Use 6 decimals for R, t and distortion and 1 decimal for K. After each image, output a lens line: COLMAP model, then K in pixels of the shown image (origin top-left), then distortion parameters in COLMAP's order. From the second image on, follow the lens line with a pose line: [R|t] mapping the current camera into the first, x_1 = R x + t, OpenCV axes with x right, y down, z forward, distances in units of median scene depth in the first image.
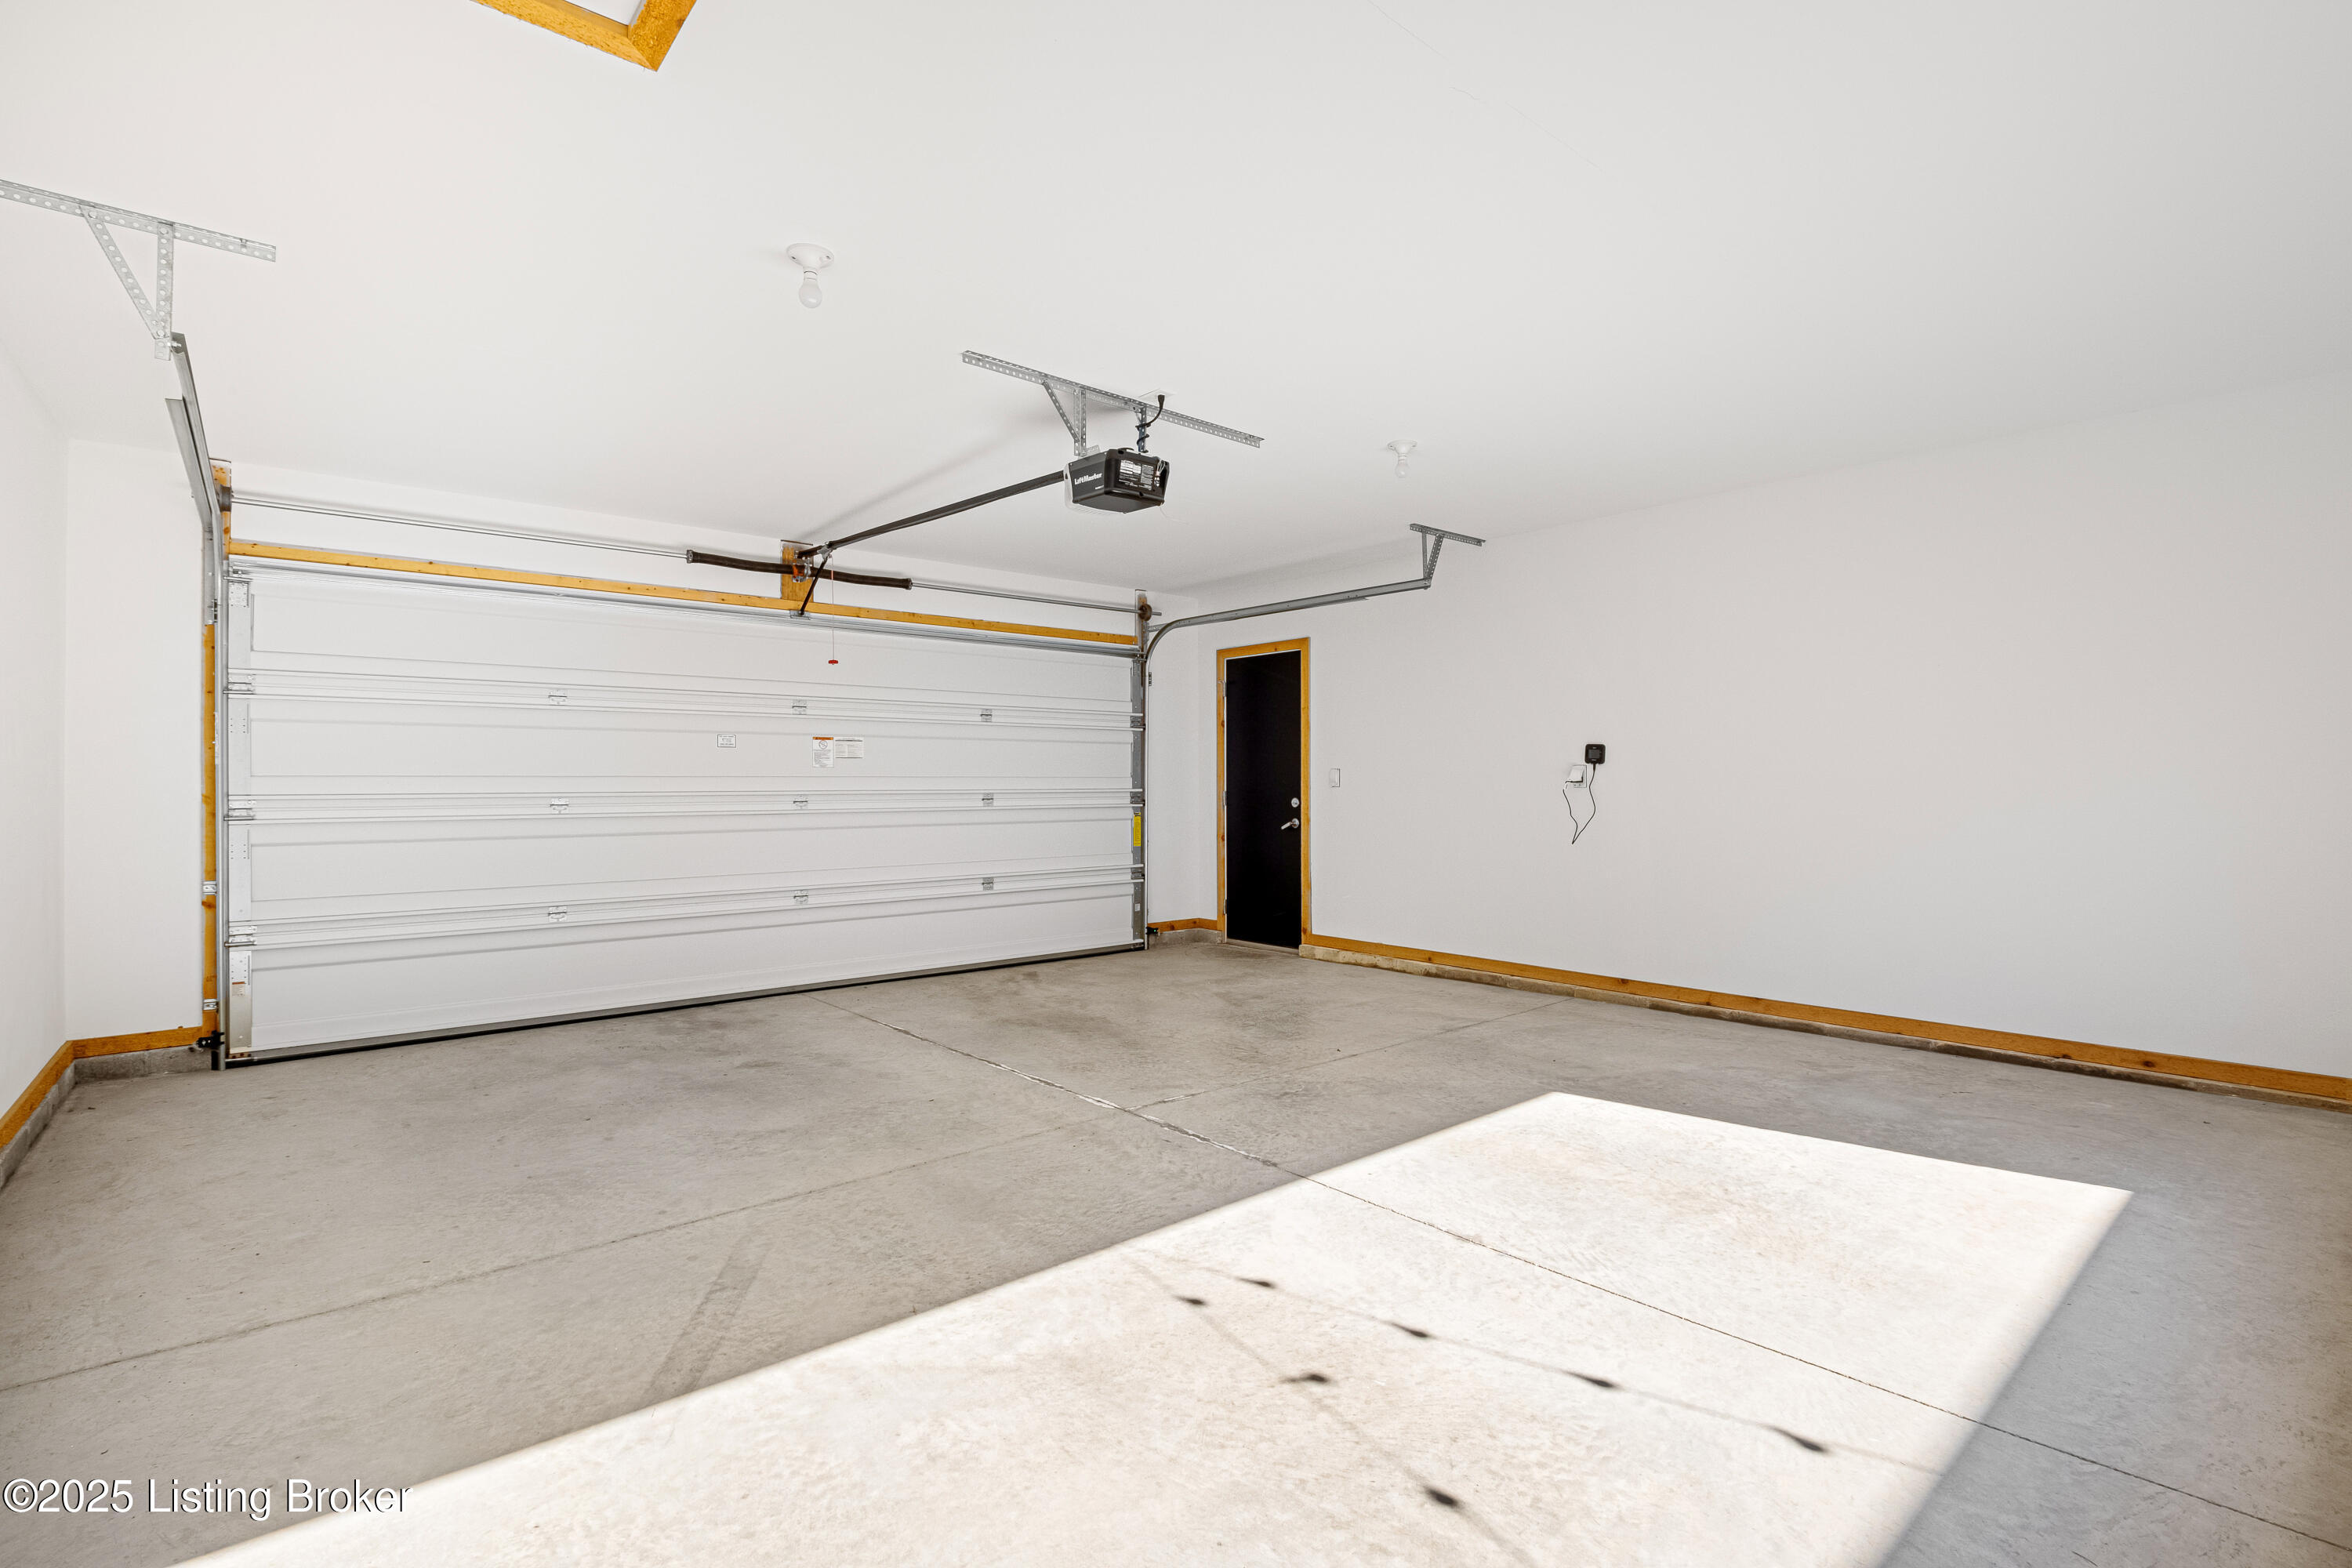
lens RADIAL K [[1134.2, 0, 1176.0], [0, 1134.2, 784.0], [0, 0, 1]] dist [-0.001576, 0.000071]
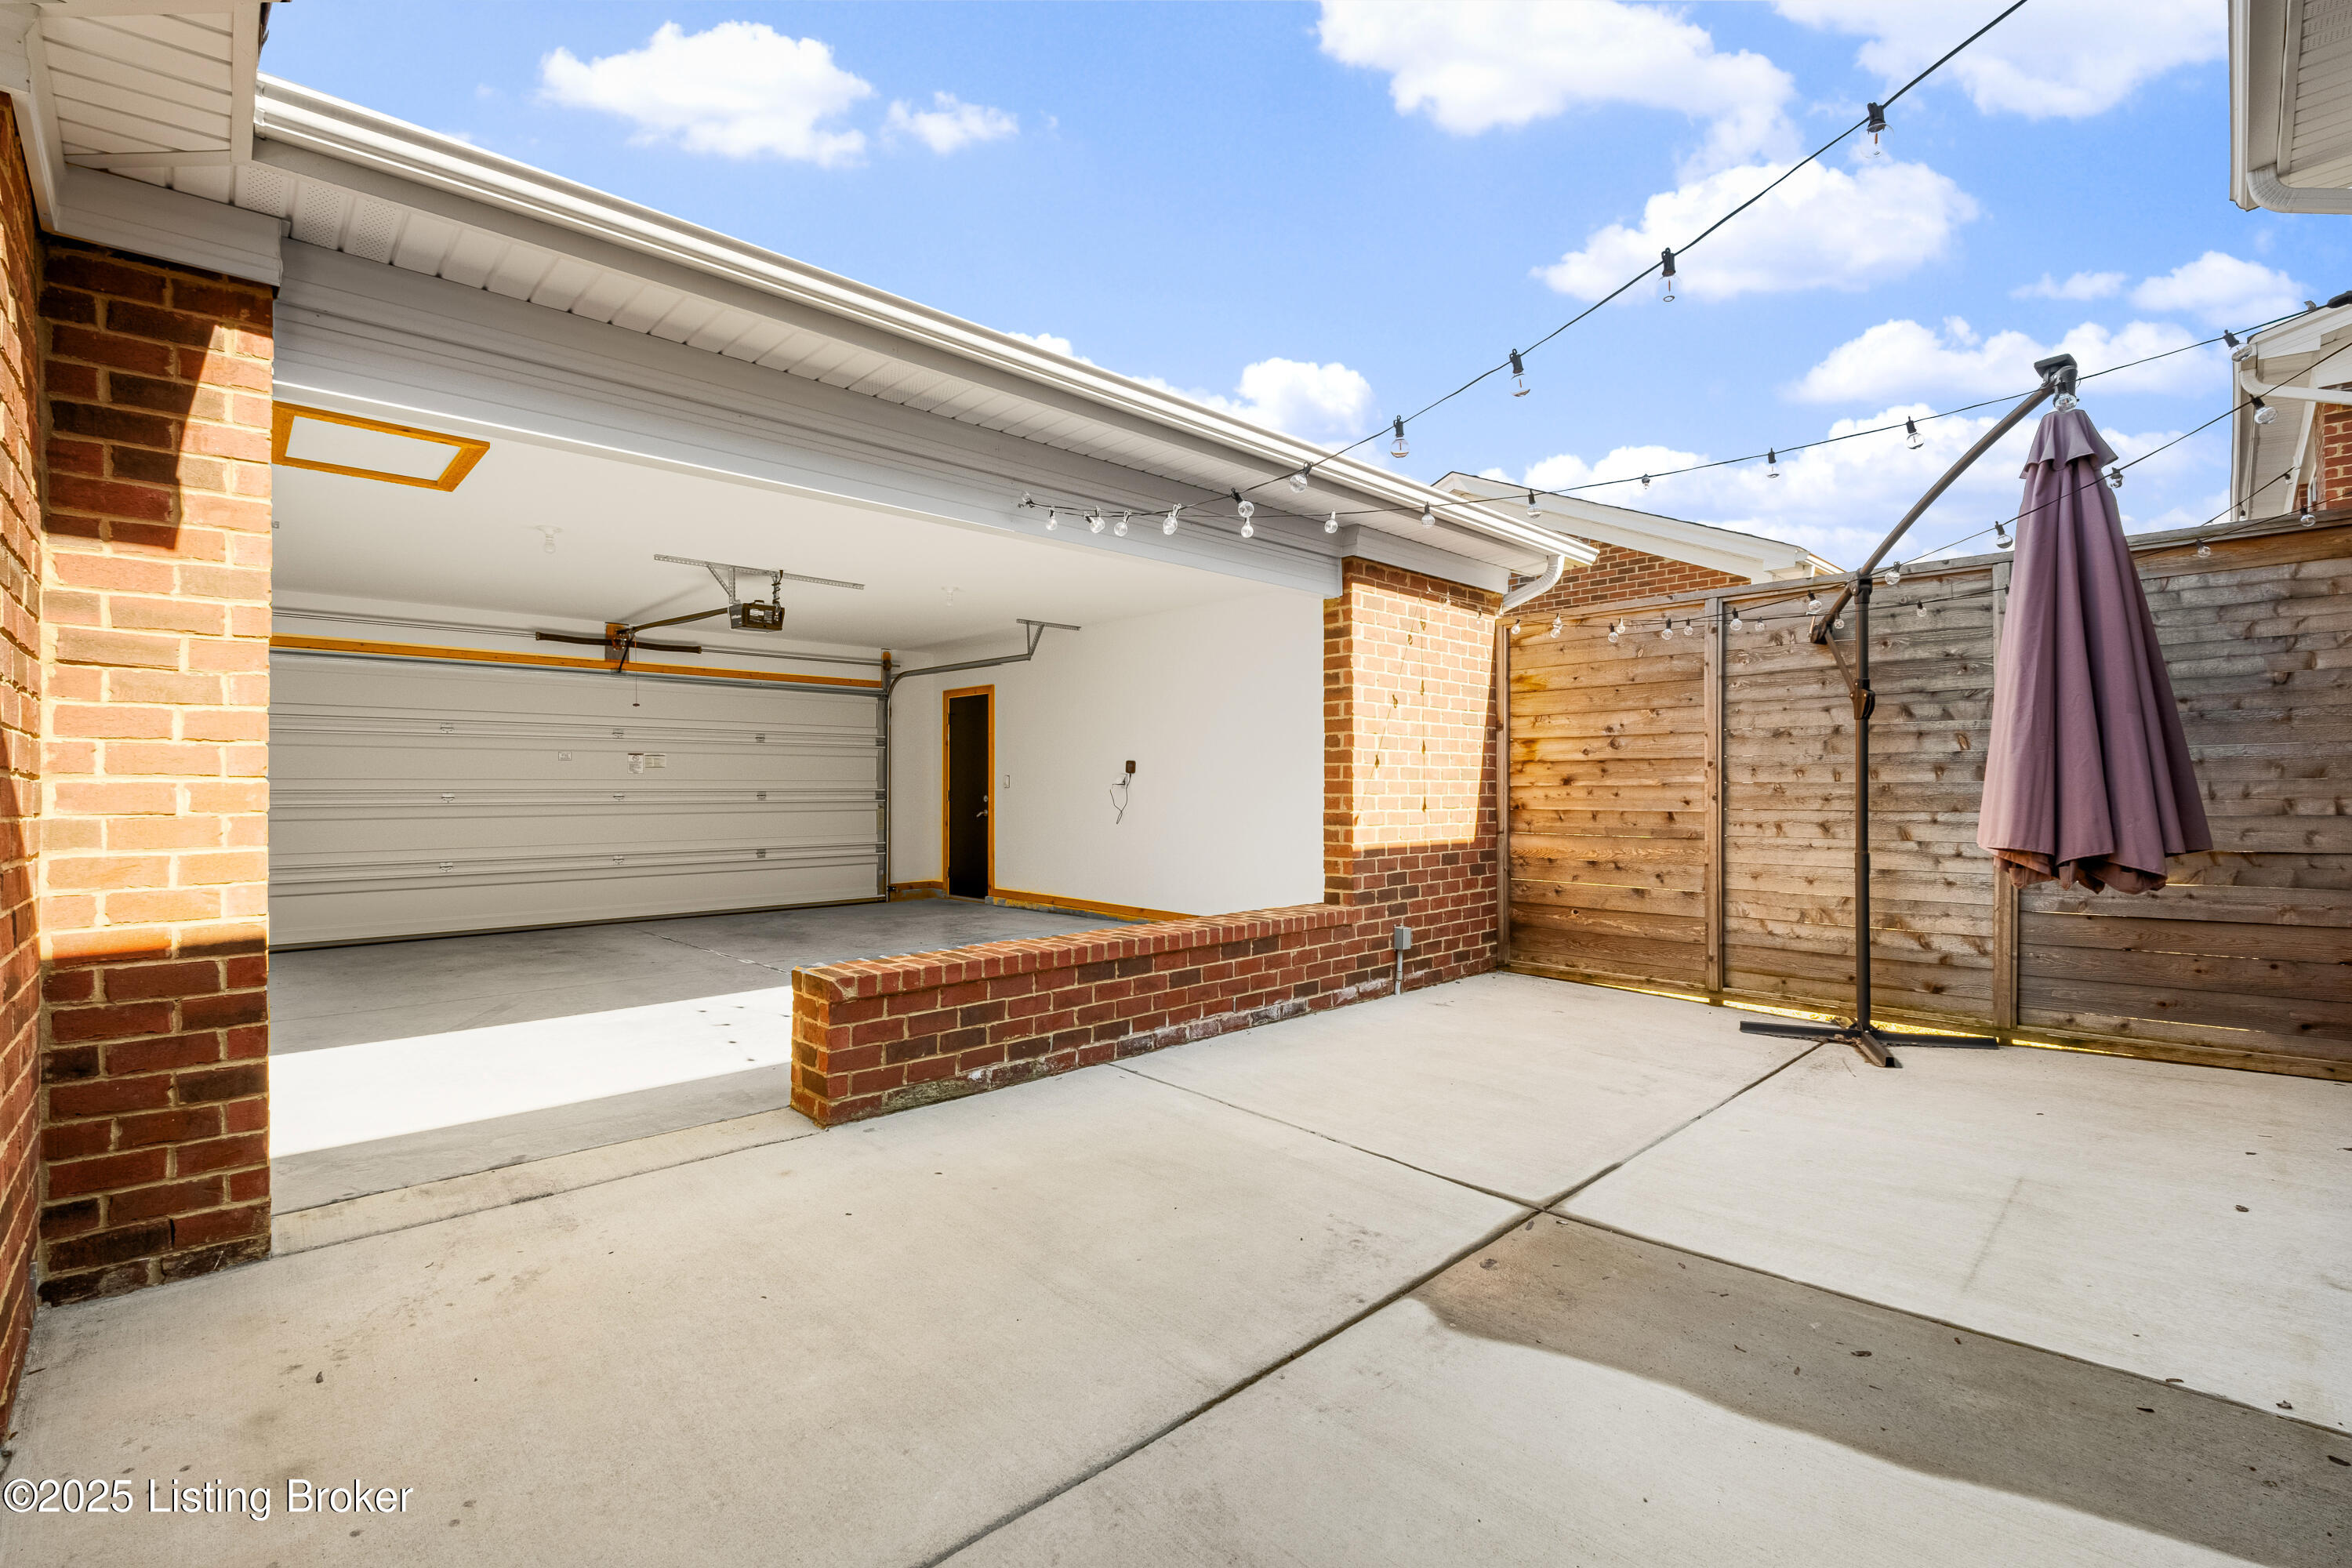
lens RADIAL K [[1047.1, 0, 1181.4], [0, 1047.1, 779.7], [0, 0, 1]] dist [-0.022594, -0.000842]
pose [[0.996509, 0.003171, 0.083427, 0.287516], [-0.002649, 0.999976, -0.006363, 0.000270], [-0.083446, 0.006120, 0.996494, -0.417405]]
